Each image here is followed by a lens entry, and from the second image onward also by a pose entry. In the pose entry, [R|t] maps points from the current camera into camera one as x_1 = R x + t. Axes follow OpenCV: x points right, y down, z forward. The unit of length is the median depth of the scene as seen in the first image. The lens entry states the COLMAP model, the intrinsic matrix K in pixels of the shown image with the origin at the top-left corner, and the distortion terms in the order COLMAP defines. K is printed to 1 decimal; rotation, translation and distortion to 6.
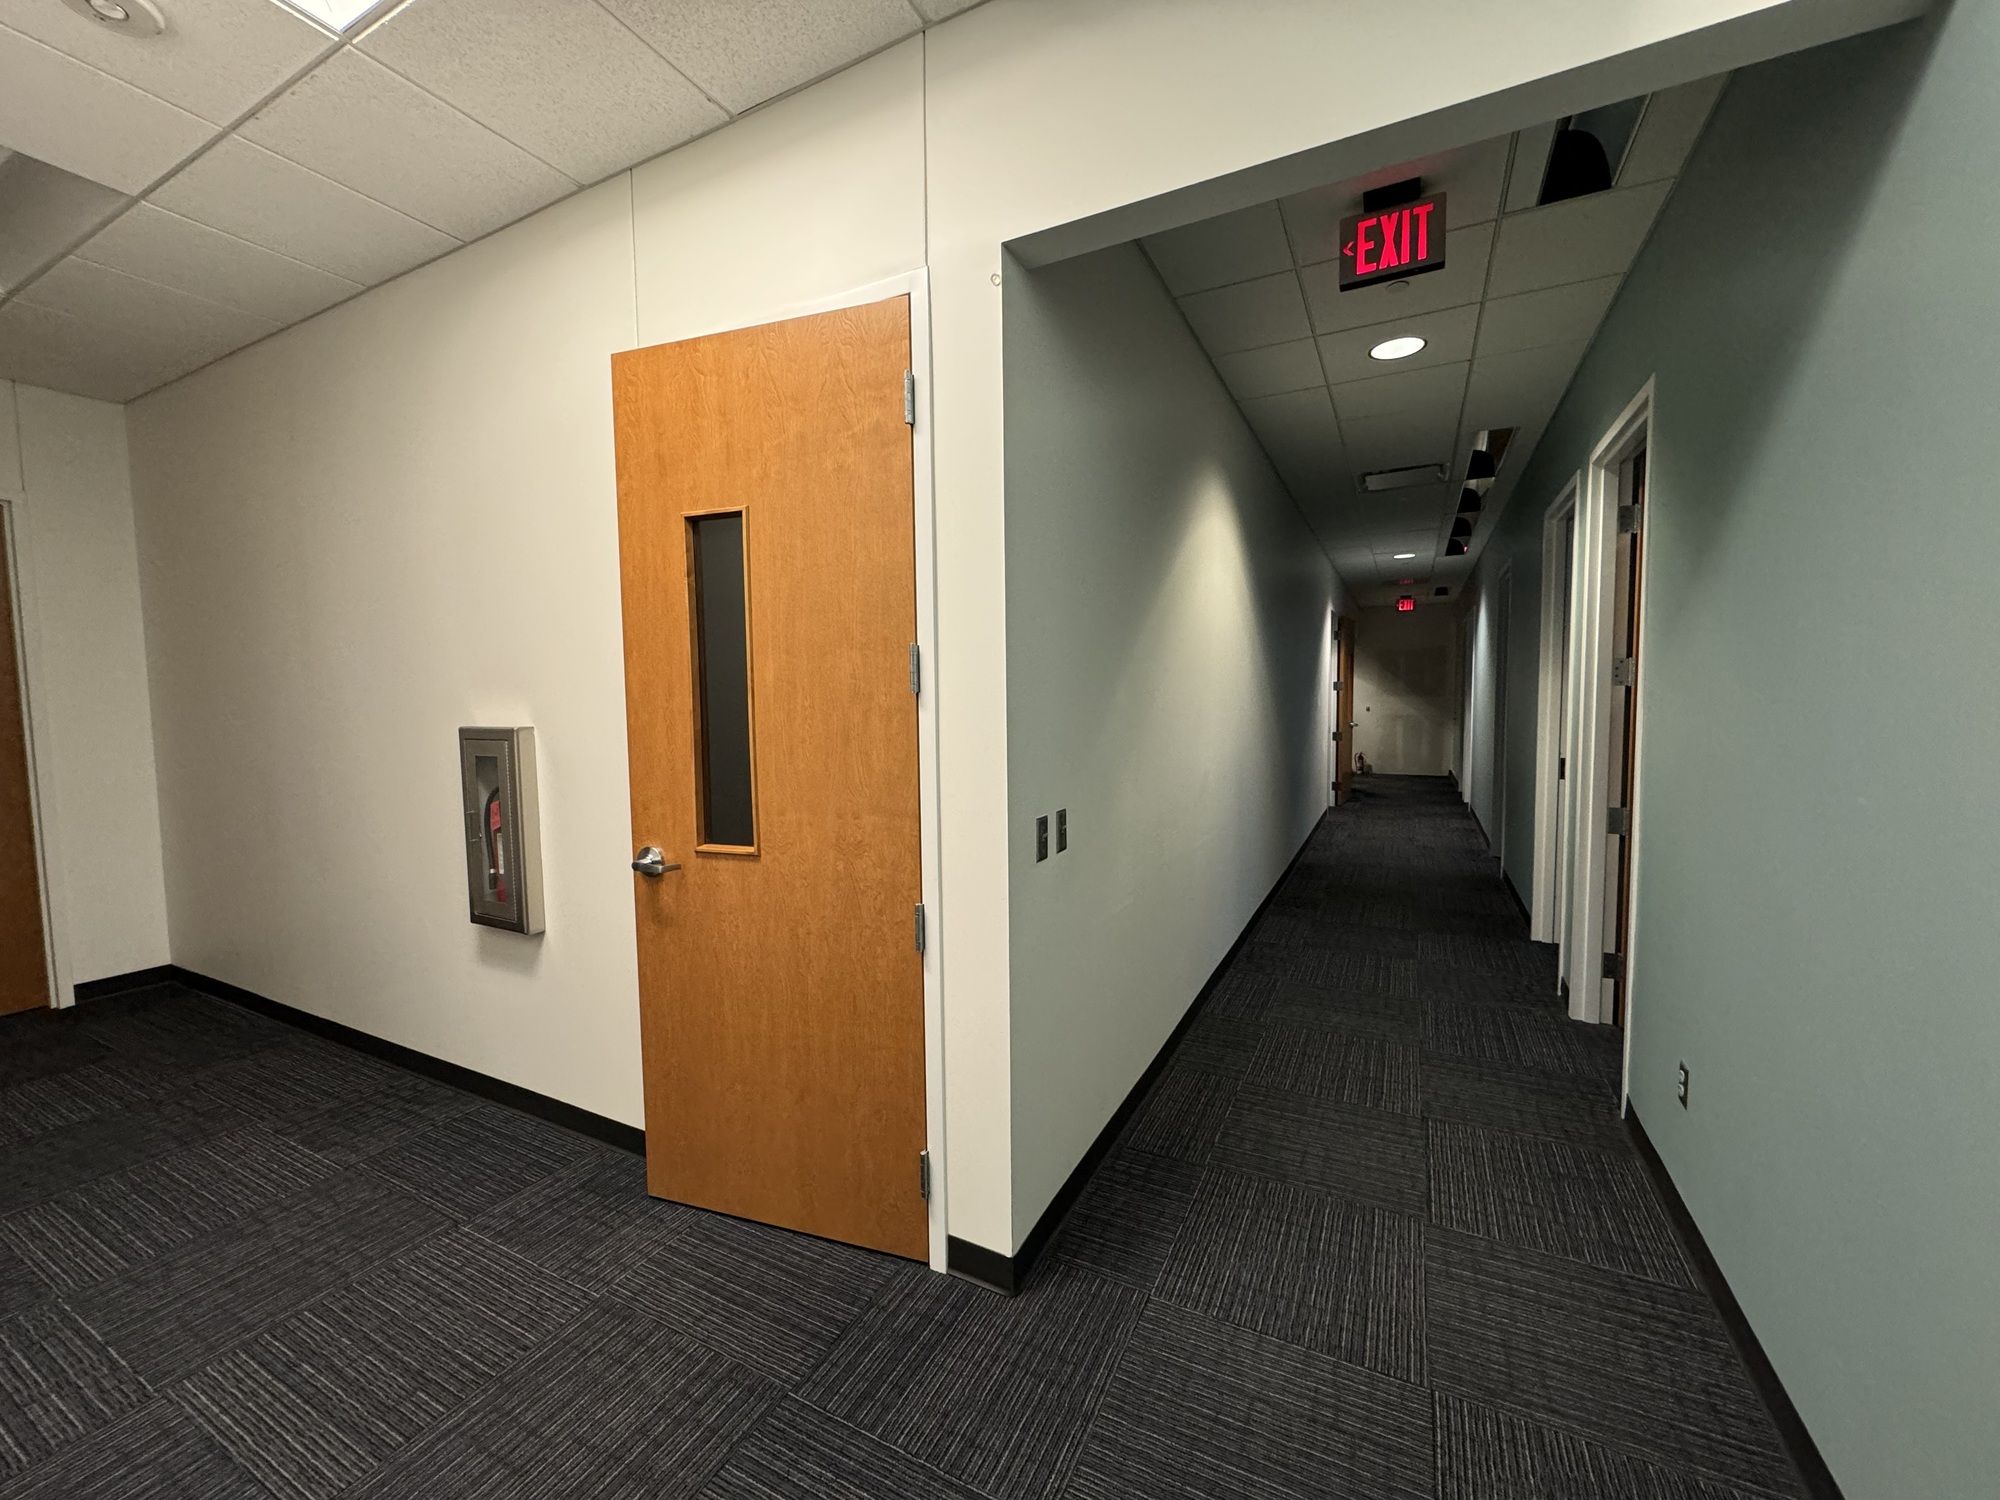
lens RADIAL K [[795.1, 0, 1000.0], [0, 795.1, 750.0], [0, 0, 1]] dist [-0.002620, -0.000190]
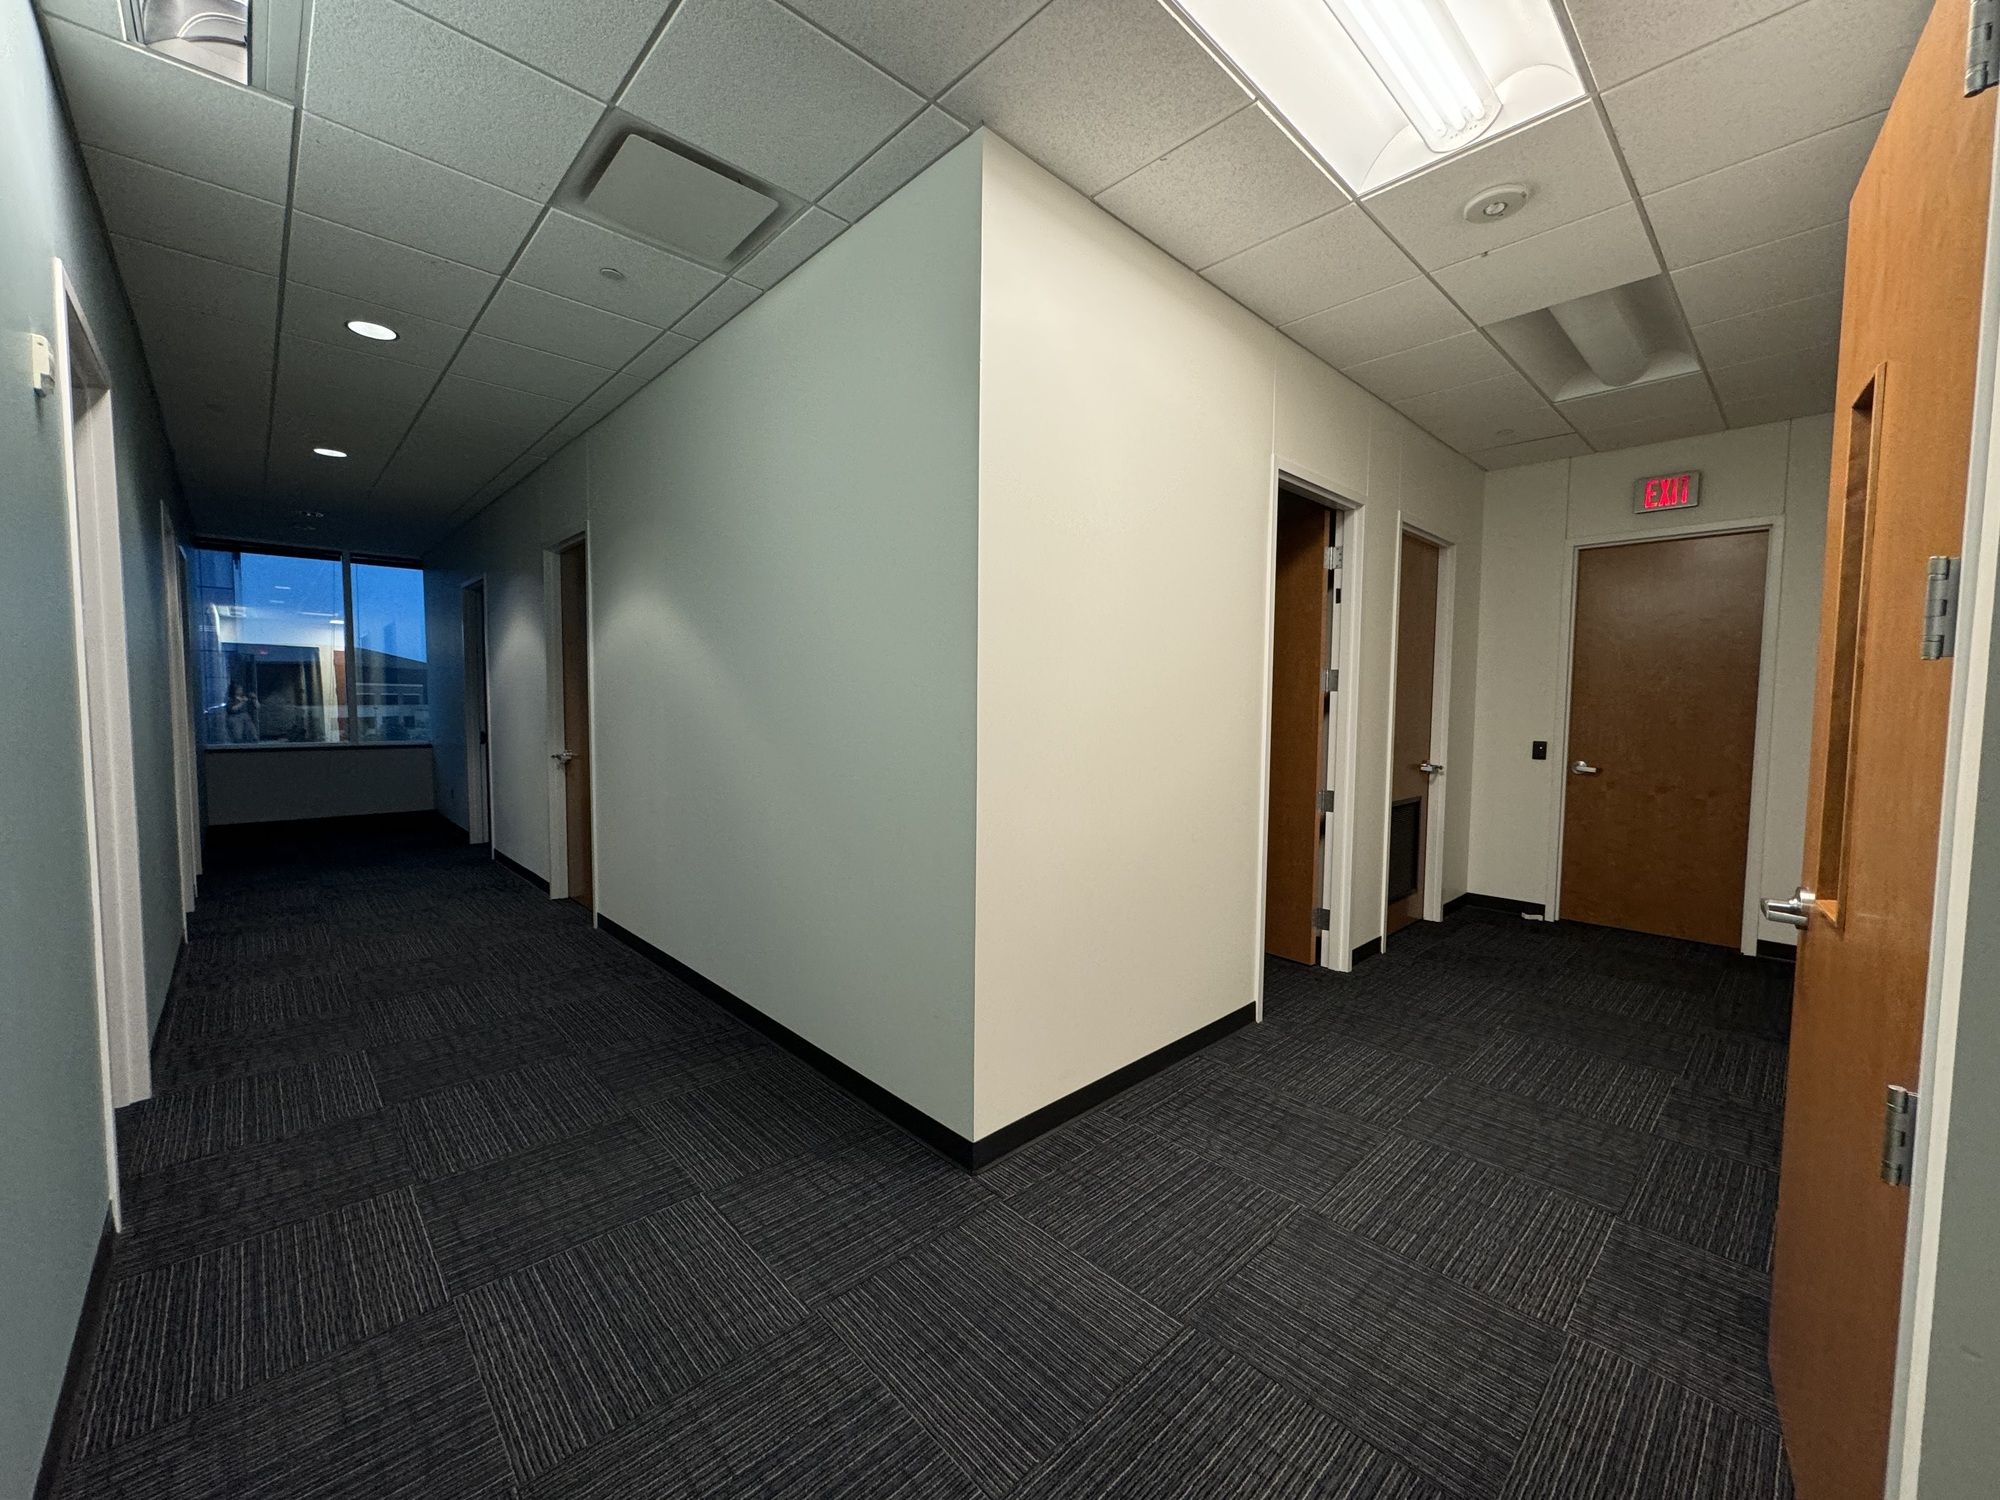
lens RADIAL K [[795.1, 0, 1000.0], [0, 795.1, 750.0], [0, 0, 1]] dist [-0.002620, -0.000190]
pose [[-0.330687, 0.067440, -0.941328, 0.595637], [-0.068444, 0.993103, 0.095194, -0.025621], [0.941255, 0.095907, -0.323790, 0.691856]]
